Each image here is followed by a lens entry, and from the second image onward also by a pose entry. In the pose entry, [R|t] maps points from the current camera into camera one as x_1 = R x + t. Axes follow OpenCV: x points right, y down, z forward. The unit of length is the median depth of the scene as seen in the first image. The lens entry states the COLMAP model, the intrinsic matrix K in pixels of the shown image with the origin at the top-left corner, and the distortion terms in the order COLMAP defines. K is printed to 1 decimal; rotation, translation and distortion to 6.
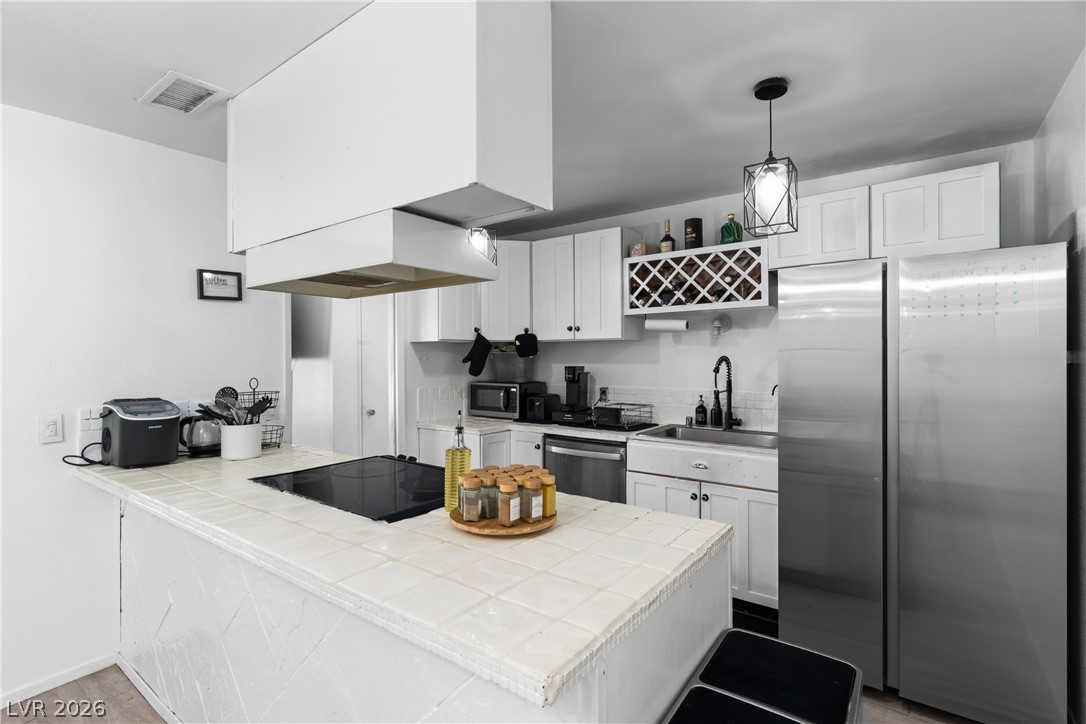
lens RADIAL K [[514.0, 0, 544.7], [0, 514.0, 359.1], [0, 0, 1]] dist [0.002346, 0.000760]
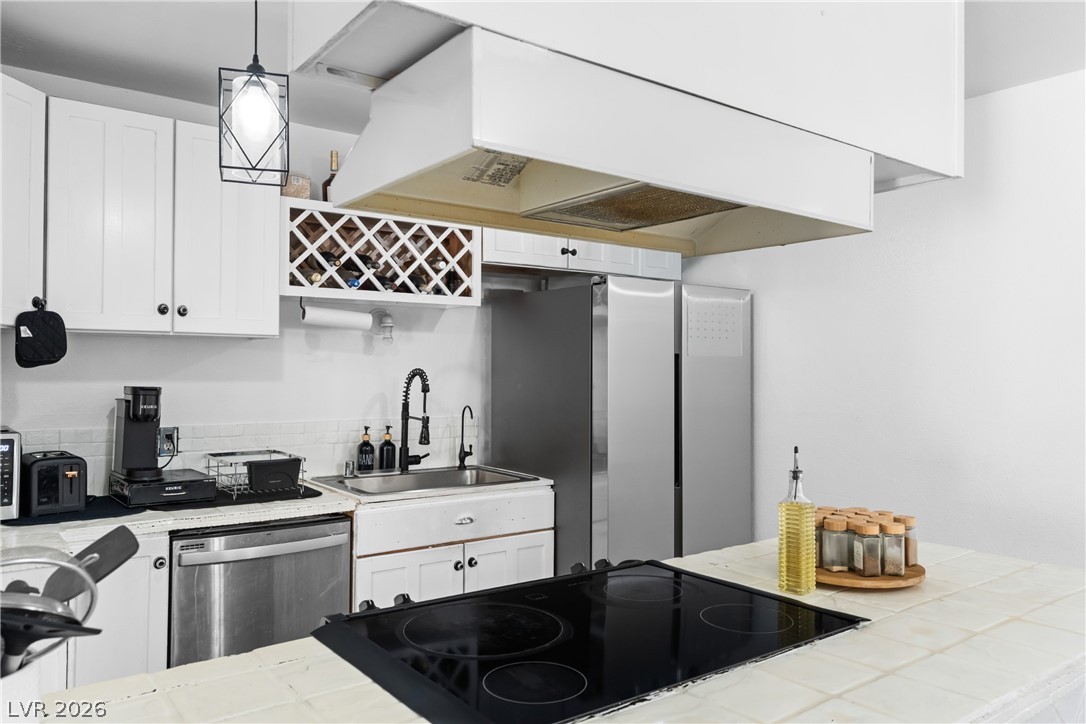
lens RADIAL K [[780.9, 0, 543.0], [0, 780.9, 362.0], [0, 0, 1]] dist [0.002634, -0.001883]
pose [[0.282117, 0.015786, 0.959250, -0.625823], [-0.002125, 0.999872, -0.015829, 0.001354], [-0.959378, 0.002427, 0.282114, 0.503470]]
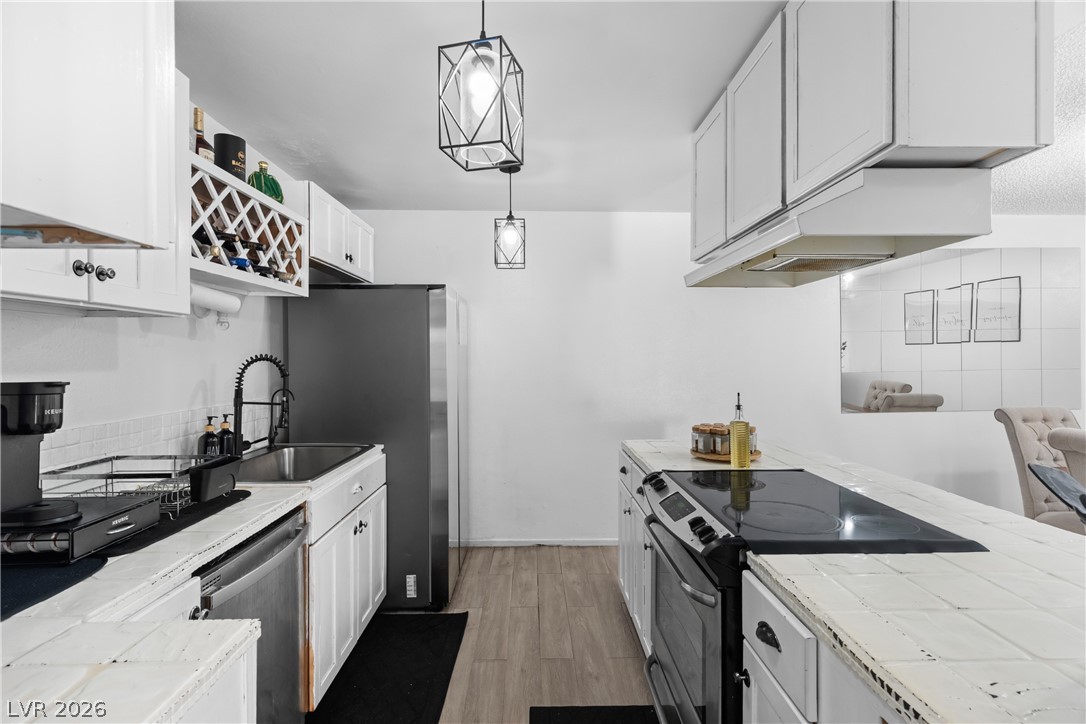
lens RADIAL K [[514.0, 0, 544.7], [0, 514.0, 359.1], [0, 0, 1]] dist [0.002346, 0.000760]
pose [[-0.612454, 0.002035, 0.790504, -0.450199], [0.008351, 0.999958, 0.003897, 0.001125], [-0.790462, 0.008988, -0.612445, 1.087570]]
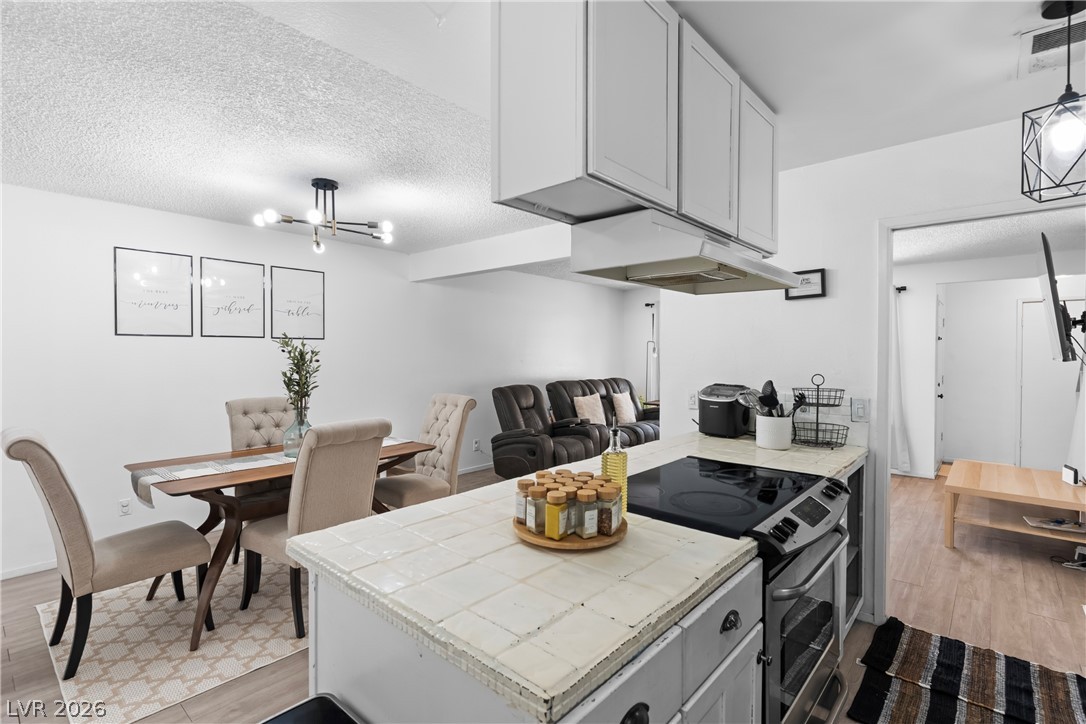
lens RADIAL K [[514.0, 0, 544.7], [0, 514.0, 359.1], [0, 0, 1]] dist [0.002346, 0.000760]
pose [[-0.086621, 0.019143, -0.996057, 0.385743], [-0.004889, 0.999795, 0.019640, -0.007773], [0.996229, 0.006571, -0.086509, 0.466816]]
